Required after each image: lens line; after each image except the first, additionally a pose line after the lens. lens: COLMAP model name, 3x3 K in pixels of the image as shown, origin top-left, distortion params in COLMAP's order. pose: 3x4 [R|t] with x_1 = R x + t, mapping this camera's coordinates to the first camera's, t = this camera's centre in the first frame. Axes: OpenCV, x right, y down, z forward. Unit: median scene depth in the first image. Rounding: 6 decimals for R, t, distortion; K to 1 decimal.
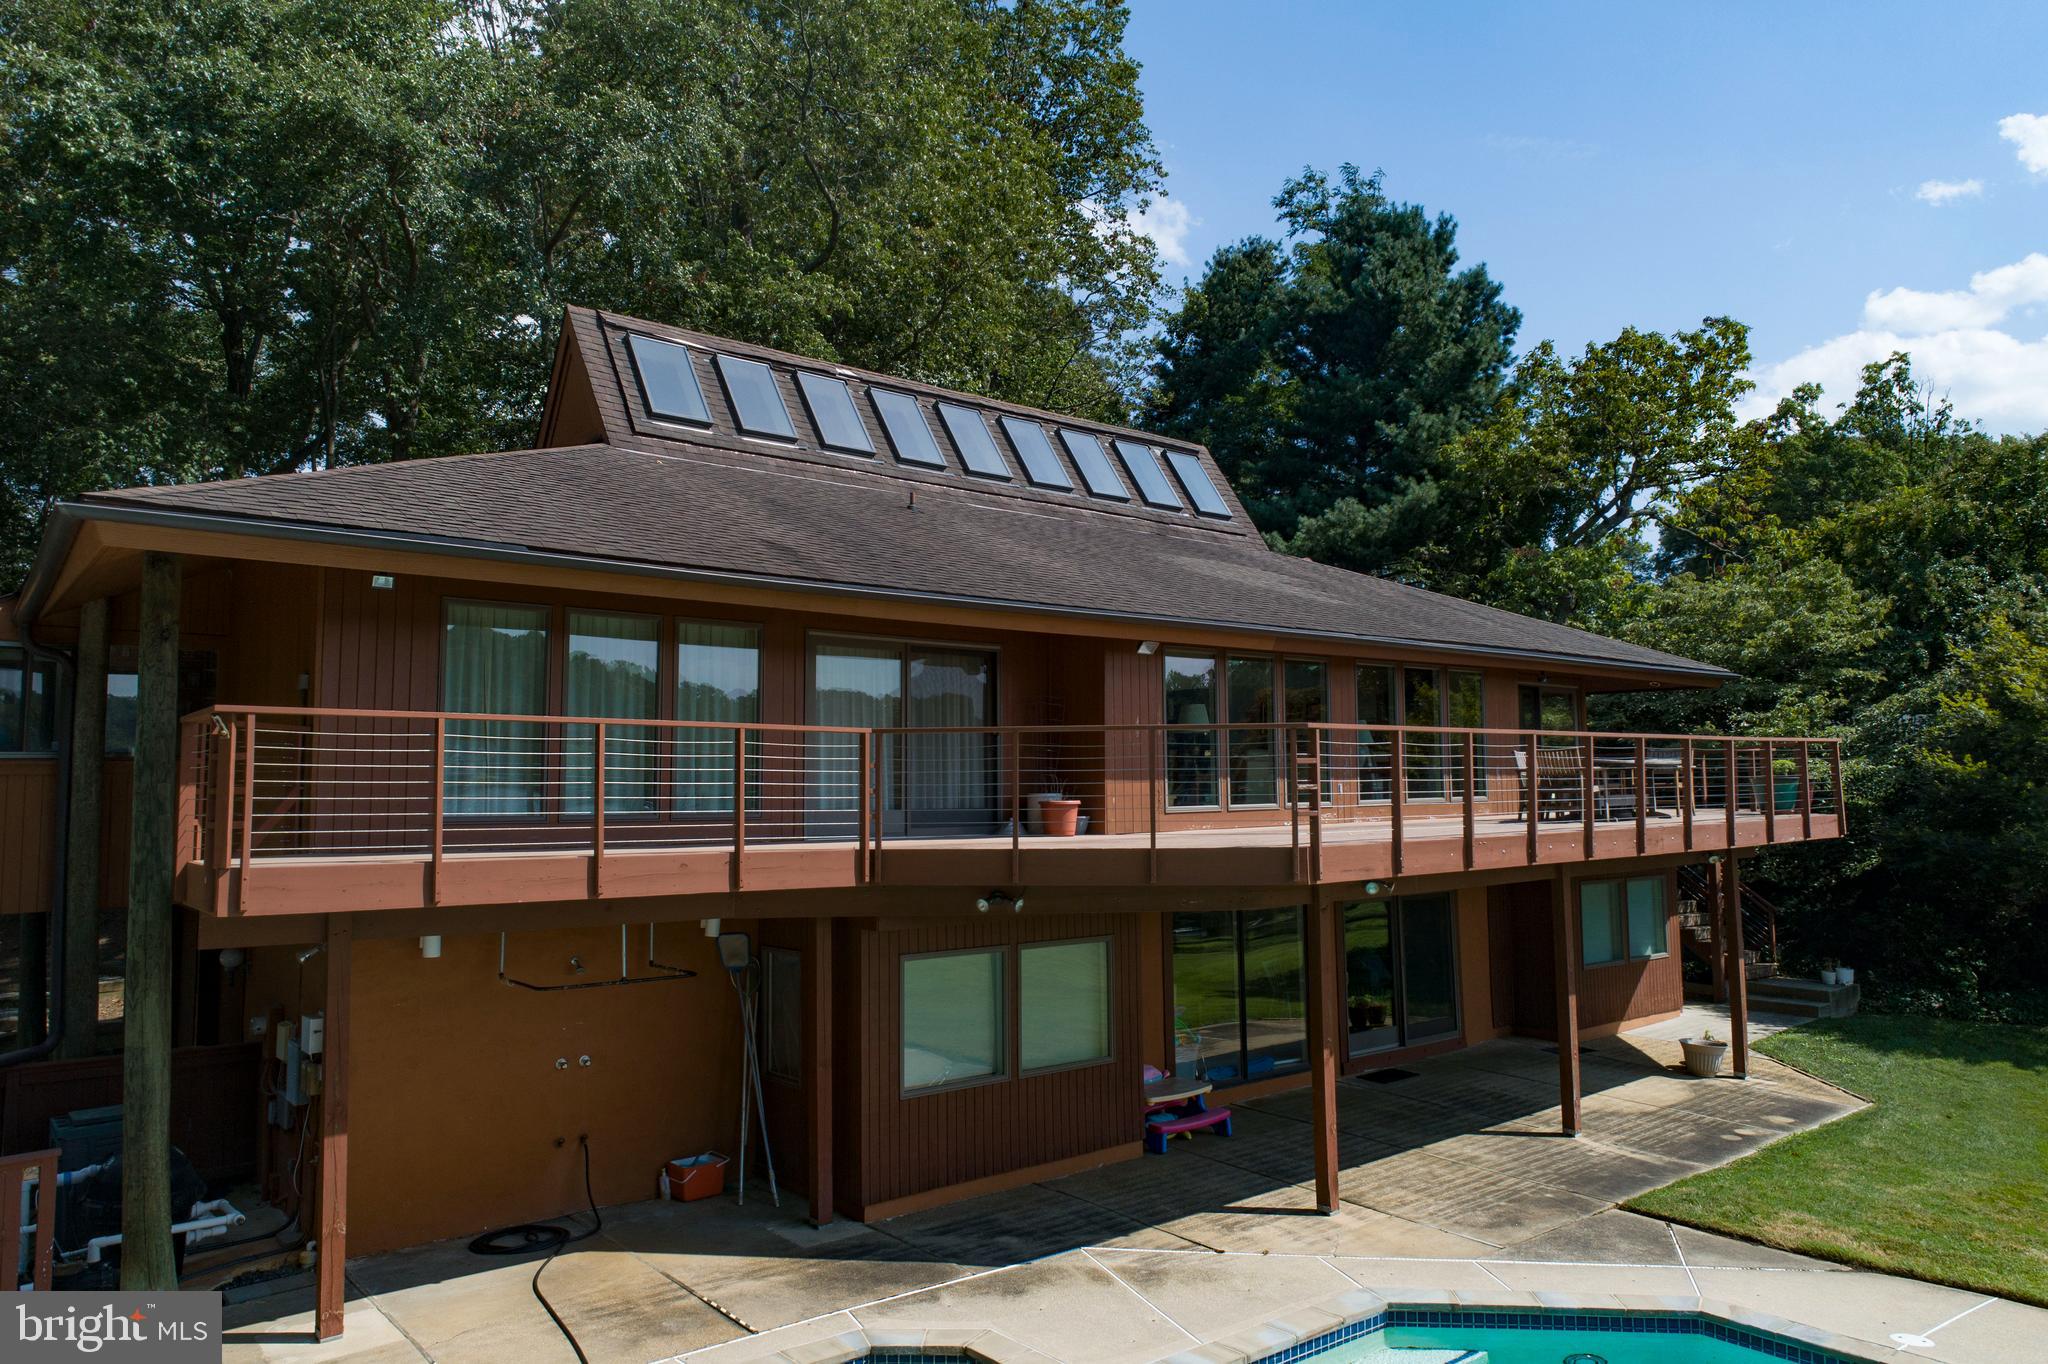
lens RADIAL K [[1392.7, 0, 1024.0], [0, 1392.7, 682.0], [0, 0, 1]] dist [-0.009394, -0.004147]
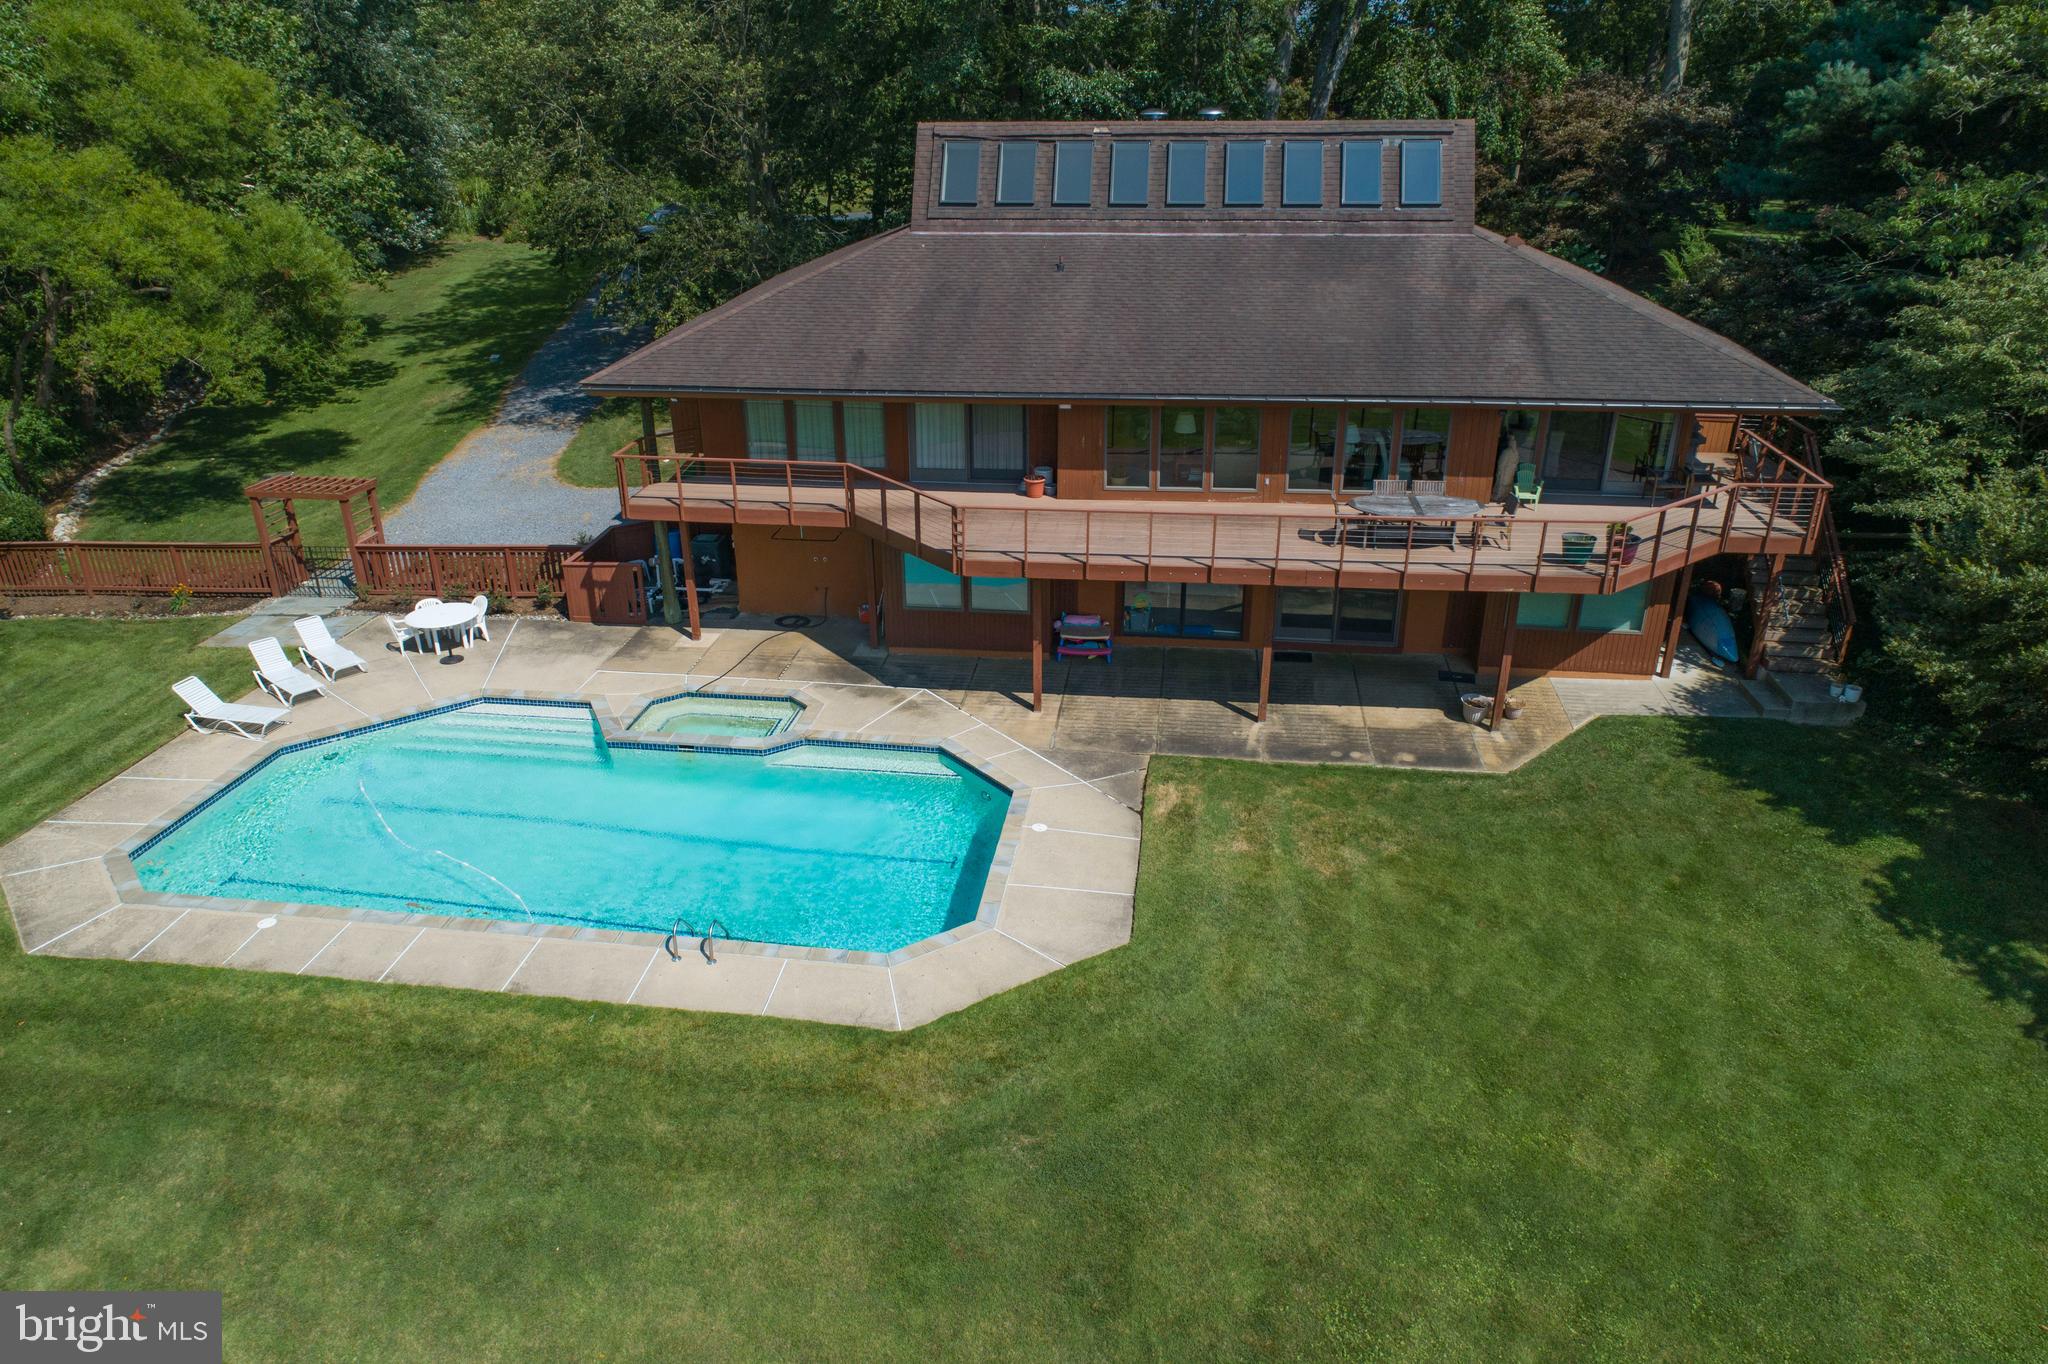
lens RADIAL K [[1392.7, 0, 1024.0], [0, 1392.7, 682.0], [0, 0, 1]] dist [-0.009394, -0.004147]
pose [[0.681341, 0.303655, -0.666008, 1.762894], [0.059498, 0.883904, 0.463869, -0.707057], [0.729544, -0.355679, 0.584173, -0.265760]]
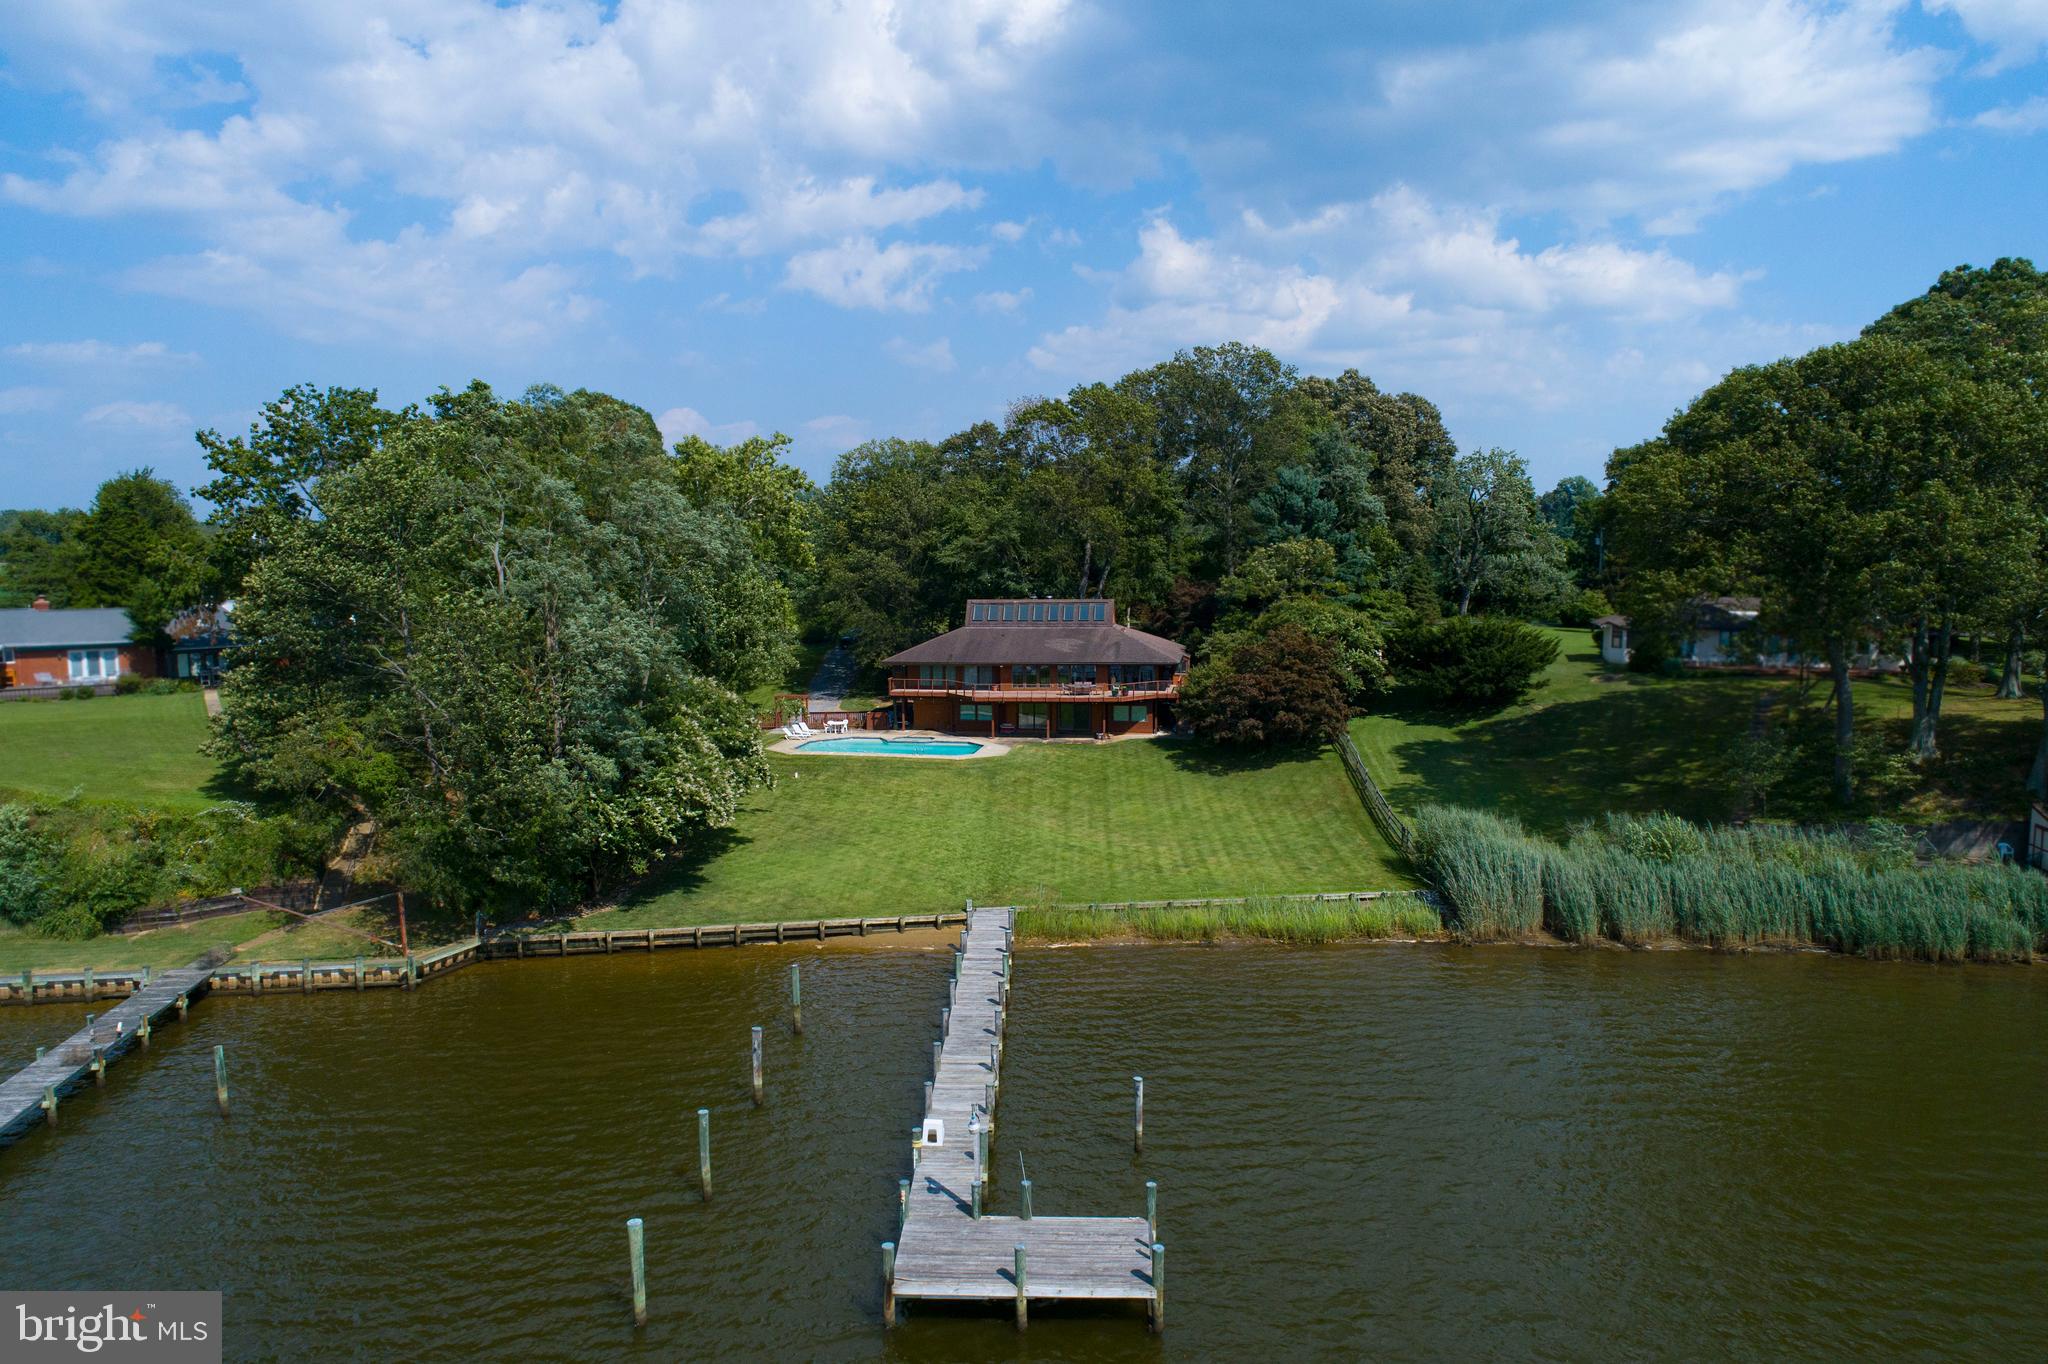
lens RADIAL K [[1367.1, 0, 1033.8], [0, 1367.1, 682.2], [0, 0, 1]] dist [0.002423, -0.000041]
pose [[0.662084, 0.093903, -0.743524, 7.233162], [0.060317, 0.982224, 0.177759, -1.568439], [0.746999, -0.162538, 0.644650, -4.577410]]
